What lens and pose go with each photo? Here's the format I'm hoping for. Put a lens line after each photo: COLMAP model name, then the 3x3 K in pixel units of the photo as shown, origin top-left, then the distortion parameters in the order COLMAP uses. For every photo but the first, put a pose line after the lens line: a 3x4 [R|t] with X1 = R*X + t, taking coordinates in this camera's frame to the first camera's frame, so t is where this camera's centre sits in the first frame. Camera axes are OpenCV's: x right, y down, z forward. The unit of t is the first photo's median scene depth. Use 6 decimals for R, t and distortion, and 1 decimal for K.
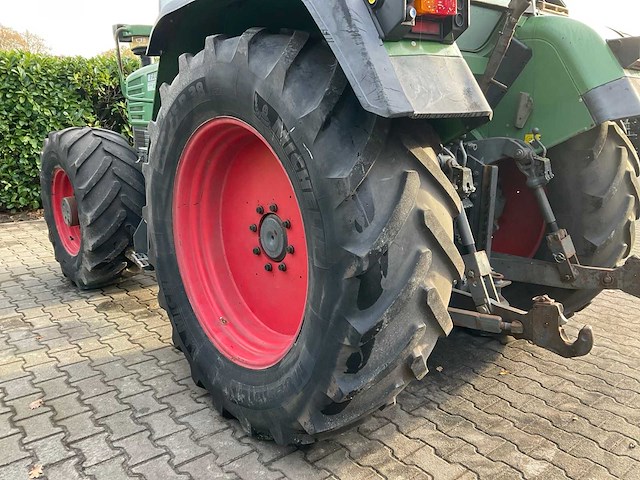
lens RADIAL K [[537.6, 0, 324.9], [0, 537.6, 237.5], [0, 0, 1]] dist [0.003920, -0.035429]
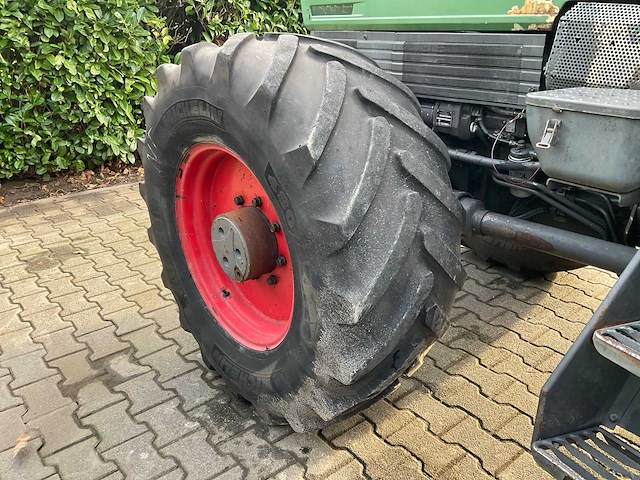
lens RADIAL K [[537.6, 0, 319.8], [0, 537.6, 241.2], [0, 0, 1]] dist [0.003920, -0.035429]
pose [[0.999850, -0.008699, -0.014950, -0.253374], [0.010967, 0.987211, 0.159042, -0.074241], [0.013375, -0.159183, 0.987159, 0.371122]]
